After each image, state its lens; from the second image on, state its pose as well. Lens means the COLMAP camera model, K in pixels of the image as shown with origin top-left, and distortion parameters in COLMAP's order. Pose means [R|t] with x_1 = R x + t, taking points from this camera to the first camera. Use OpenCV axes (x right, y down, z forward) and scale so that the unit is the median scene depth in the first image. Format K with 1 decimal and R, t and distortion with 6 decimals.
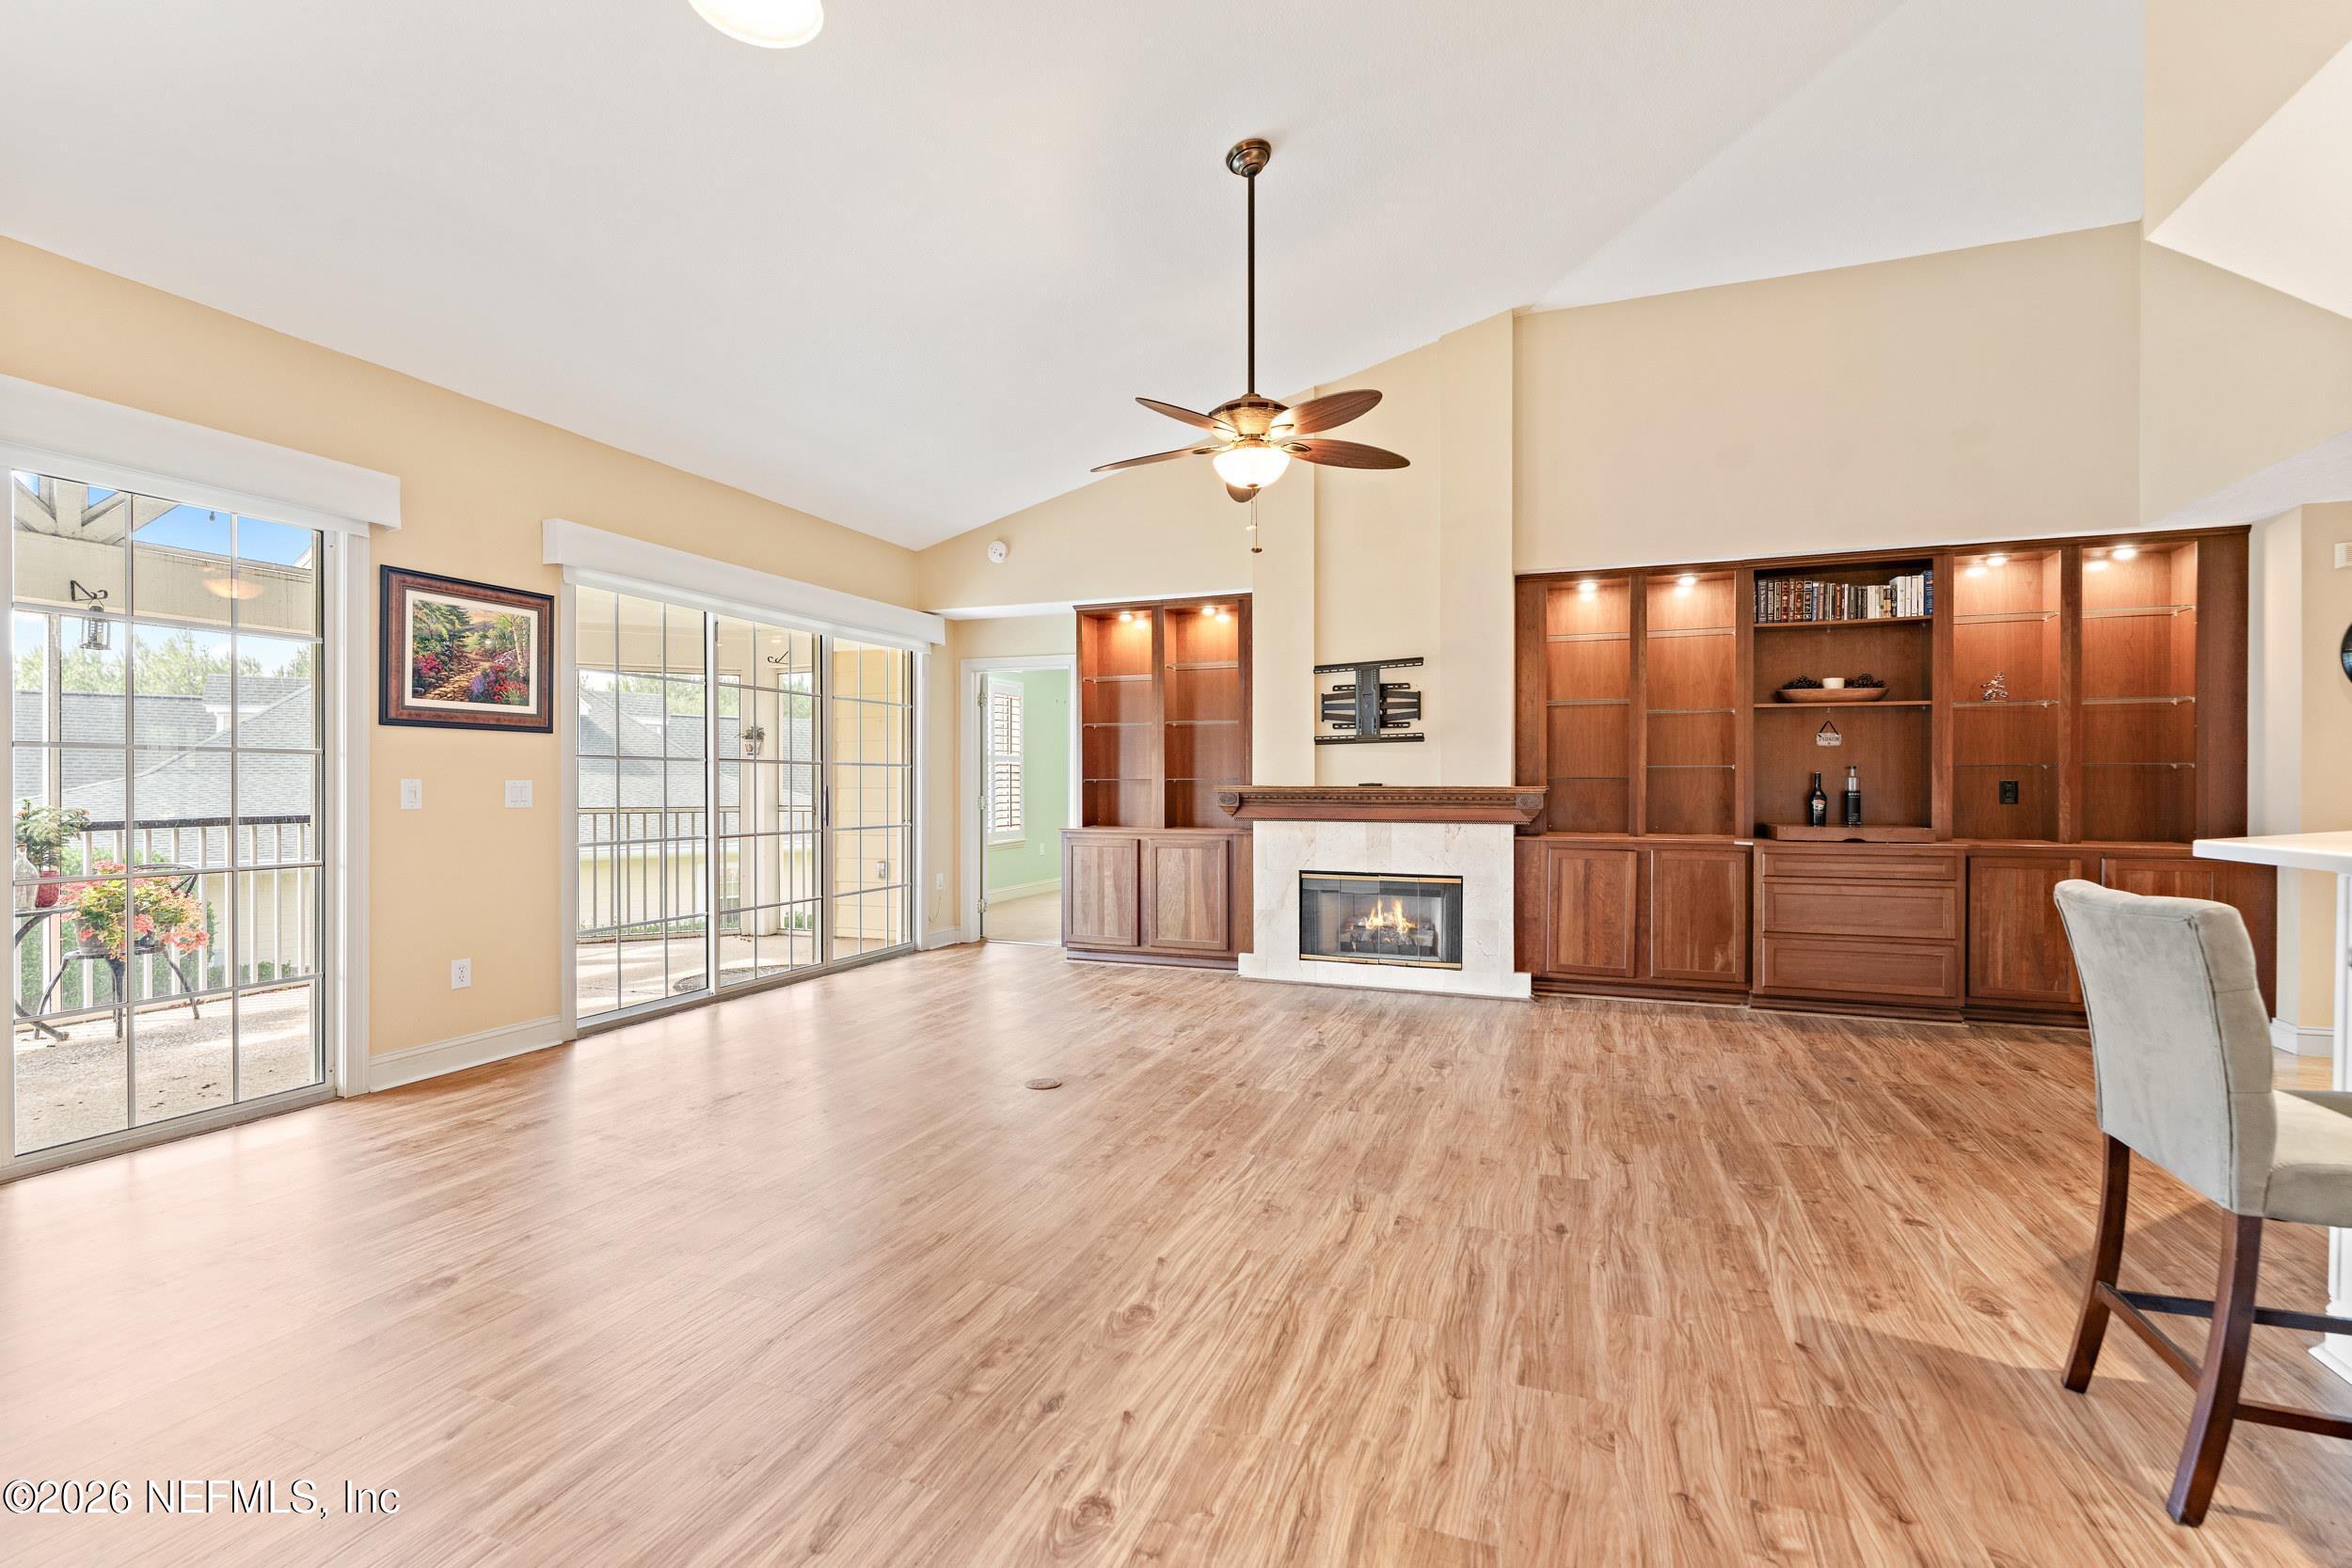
lens RADIAL K [[1033.5, 0, 1191.3], [0, 1033.5, 787.2], [0, 0, 1]] dist [-0.000689, 0.000415]
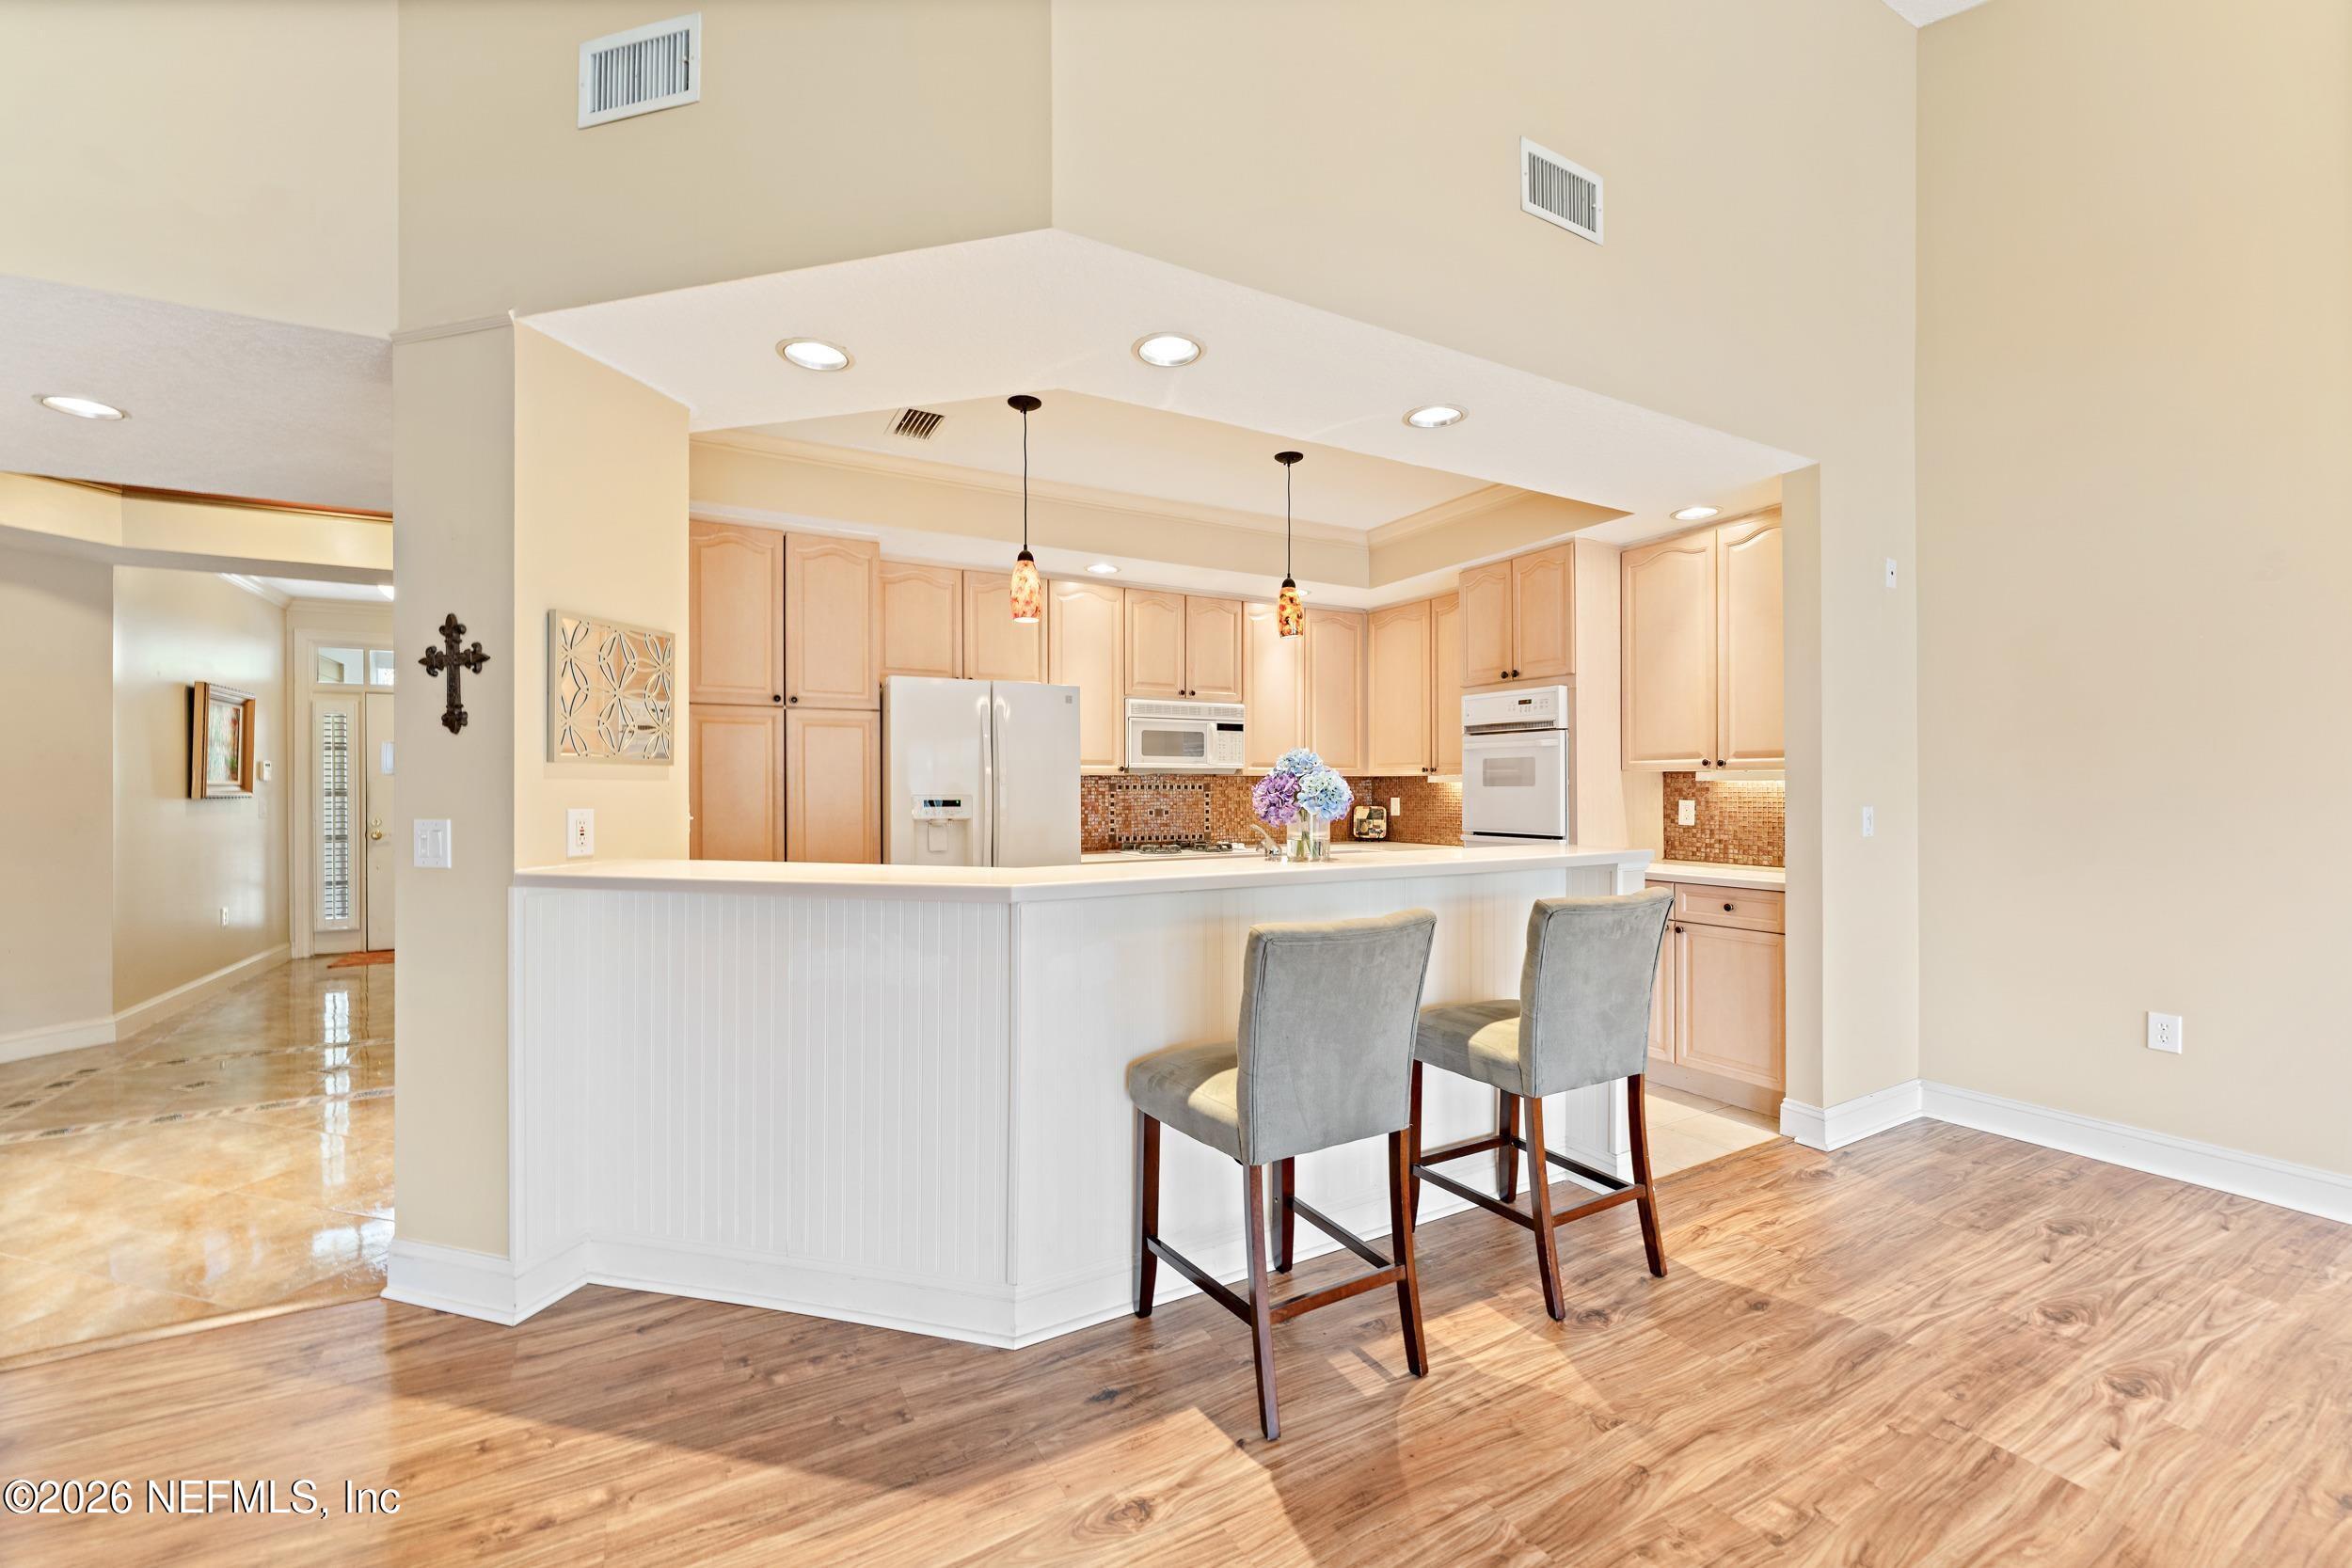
lens RADIAL K [[940.0, 0, 1187.2], [0, 940.0, 790.5], [0, 0, 1]] dist [-0.004922, -0.000749]
pose [[-0.766406, -0.001191, 0.642355, 0.176844], [0.003819, 0.999972, 0.006411, -0.022690], [-0.642345, 0.007366, -0.766380, 0.911229]]
